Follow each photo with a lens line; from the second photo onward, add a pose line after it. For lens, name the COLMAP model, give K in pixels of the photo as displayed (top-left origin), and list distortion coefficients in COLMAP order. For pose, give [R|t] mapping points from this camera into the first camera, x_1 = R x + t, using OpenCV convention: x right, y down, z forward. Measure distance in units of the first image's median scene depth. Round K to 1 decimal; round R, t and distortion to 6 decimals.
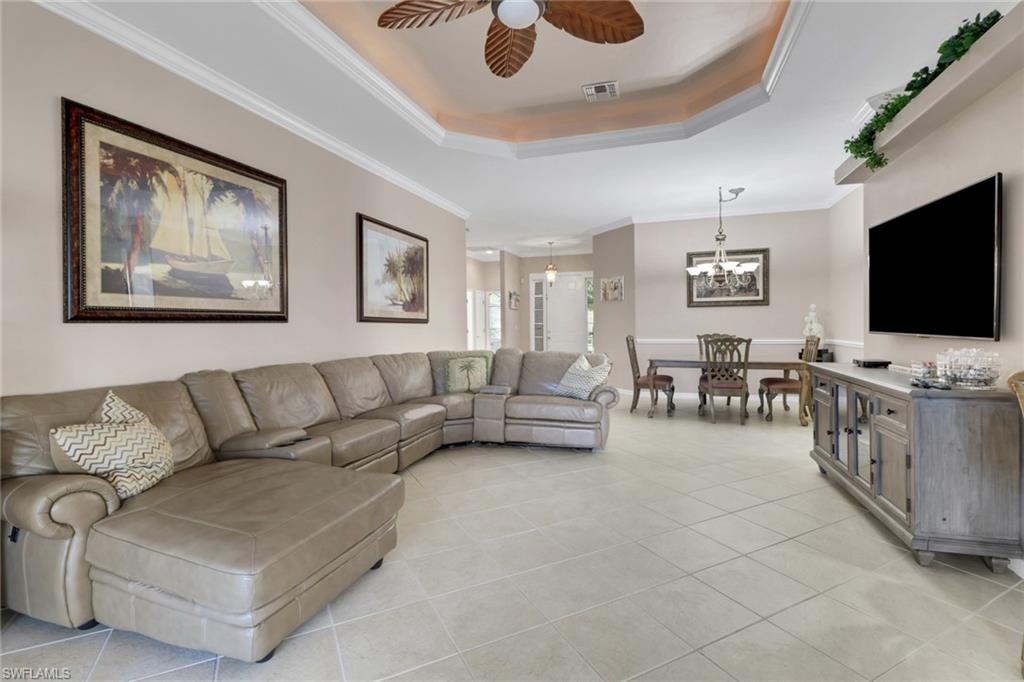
lens RADIAL K [[483.4, 0, 512.5], [0, 483.4, 327.9], [0, 0, 1]] dist [0.030469, -0.017670]
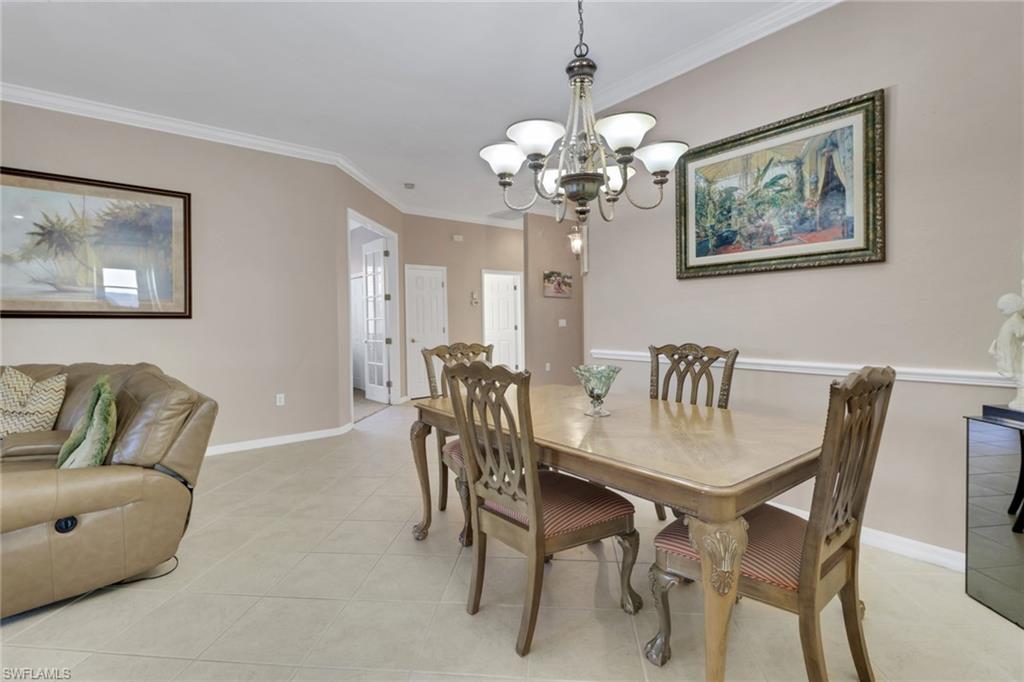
lens RADIAL K [[483.4, 0, 512.5], [0, 483.4, 327.9], [0, 0, 1]] dist [0.030469, -0.017670]
pose [[0.836430, 0.009160, -0.547997, 0.649781], [-0.001744, 0.999900, 0.014053, -0.007464], [0.548071, -0.010799, 0.836362, 0.756285]]
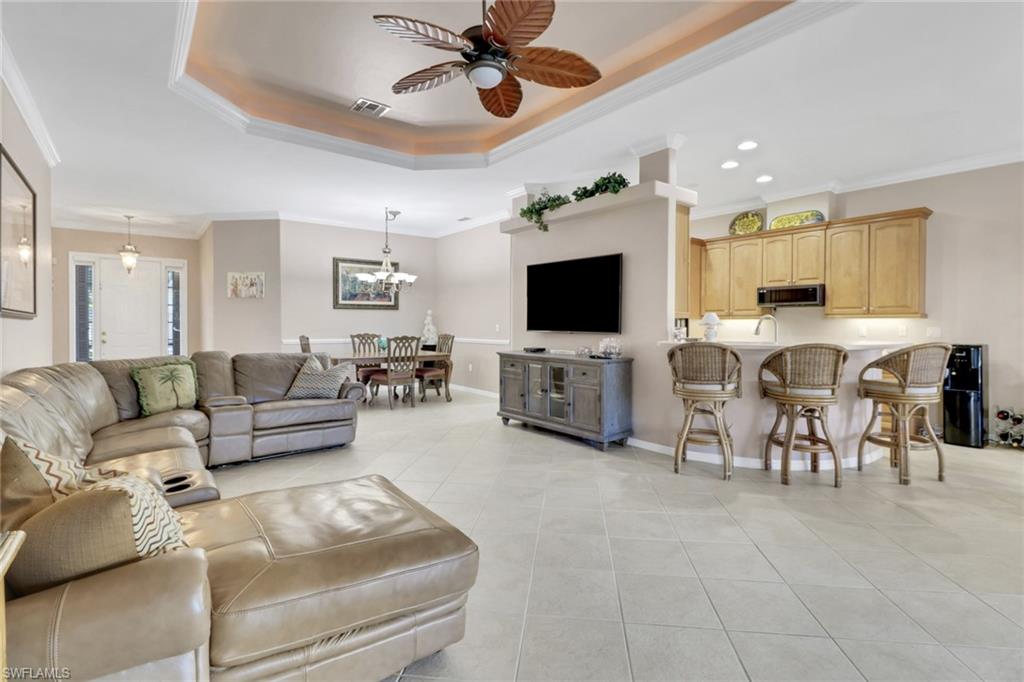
lens RADIAL K [[479.9, 0, 528.6], [0, 479.9, 328.2], [0, 0, 1]] dist [0.029590, -0.017276]
pose [[0.552319, 0.003108, 0.833627, -0.383780], [-0.001438, 0.999995, -0.002775, 0.003198], [-0.833632, 0.000334, 0.552320, 0.087252]]
